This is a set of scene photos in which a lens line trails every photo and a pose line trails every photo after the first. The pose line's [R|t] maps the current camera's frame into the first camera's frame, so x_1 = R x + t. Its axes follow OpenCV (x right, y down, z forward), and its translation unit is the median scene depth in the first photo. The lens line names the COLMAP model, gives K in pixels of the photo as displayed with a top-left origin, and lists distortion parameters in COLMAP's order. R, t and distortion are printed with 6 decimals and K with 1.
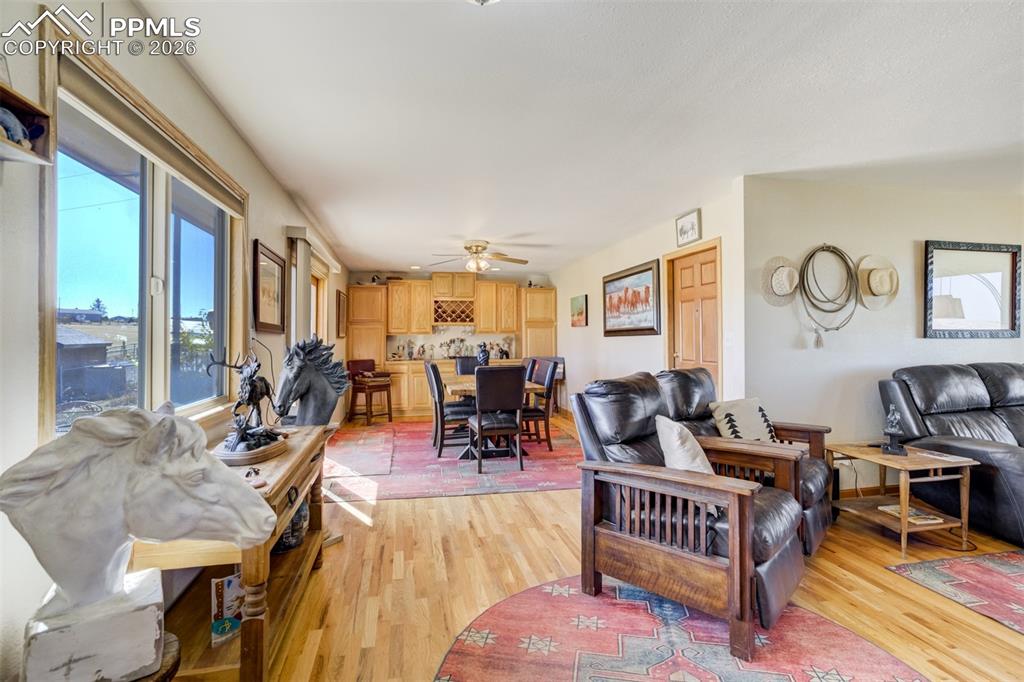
lens RADIAL K [[468.7, 0, 514.0], [0, 468.7, 342.6], [0, 0, 1]] dist [-0.003200, 0.000714]
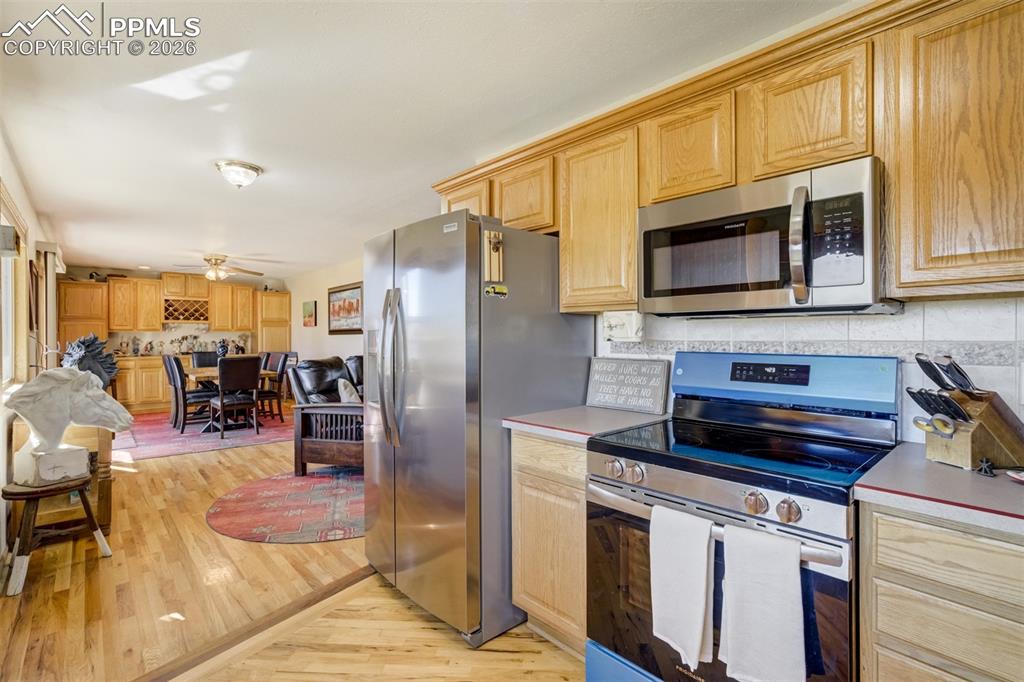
lens RADIAL K [[468.7, 0, 490.6], [0, 468.7, 342.0], [0, 0, 1]] dist [-0.003200, 0.000714]
pose [[0.887747, -0.000859, 0.460330, -0.007247], [-0.001283, 0.999990, 0.004340, 0.000821], [-0.460329, -0.004443, 0.887737, -0.414092]]
